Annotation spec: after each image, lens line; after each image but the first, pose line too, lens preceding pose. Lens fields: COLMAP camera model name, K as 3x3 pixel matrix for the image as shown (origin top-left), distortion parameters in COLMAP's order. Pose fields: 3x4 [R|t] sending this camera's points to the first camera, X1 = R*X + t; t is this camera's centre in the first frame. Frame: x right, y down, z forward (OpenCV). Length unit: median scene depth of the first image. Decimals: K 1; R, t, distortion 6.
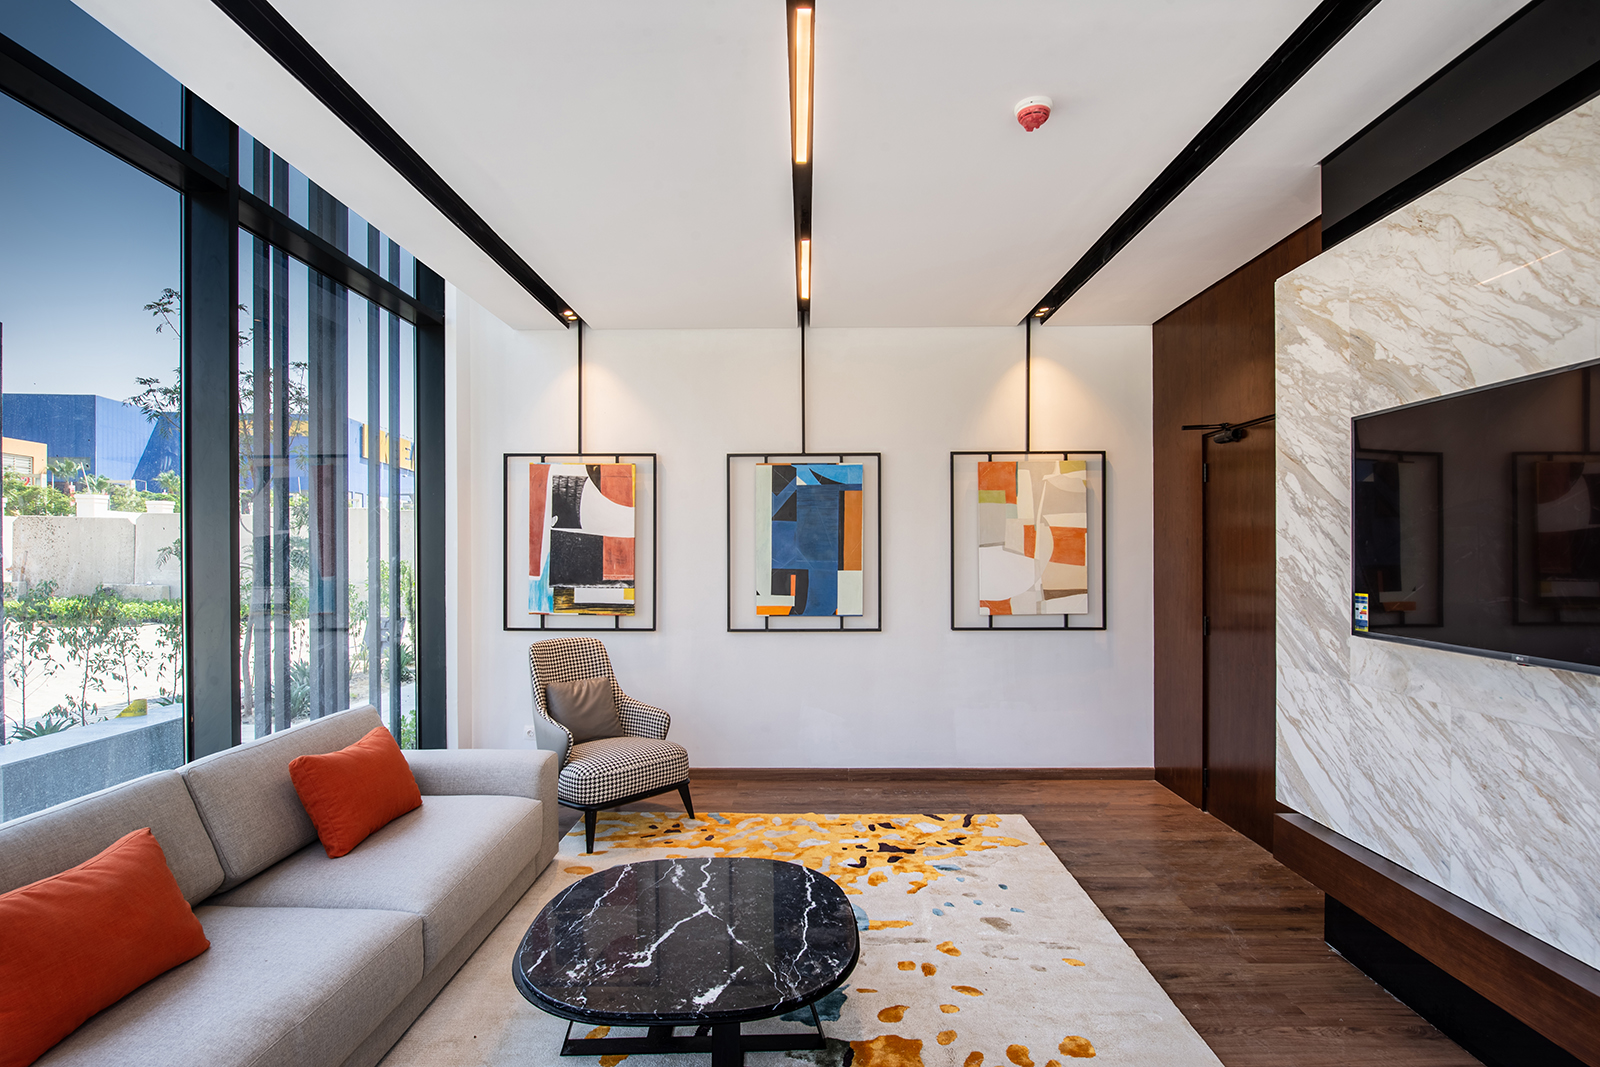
lens RADIAL K [[792.7, 0, 796.4], [0, 792.7, 545.8], [0, 0, 1]] dist [-0.015925, -0.003566]
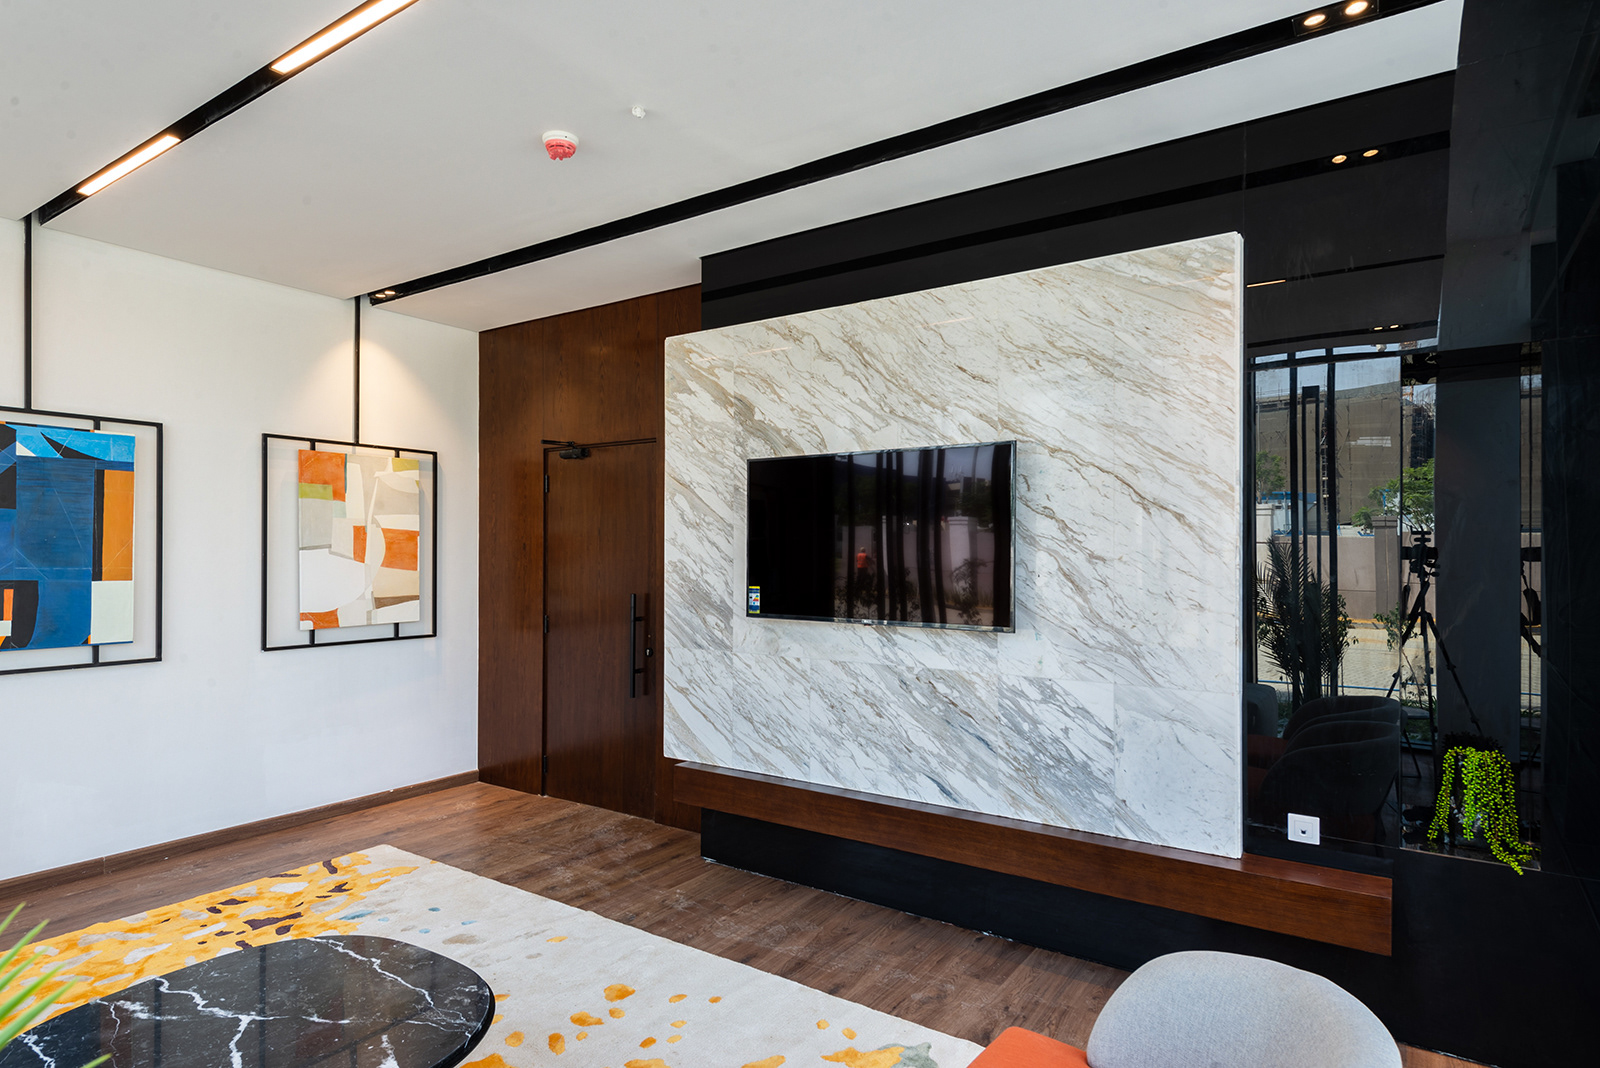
lens RADIAL K [[881.6, 0, 798.5], [0, 881.6, 539.9], [0, 0, 1]] dist [0.001383, -0.004022]
pose [[0.543523, 0.017919, 0.839203, -0.442957], [-0.008884, 0.999839, -0.015595, 0.001479], [-0.839347, 0.001021, 0.543595, 0.065028]]
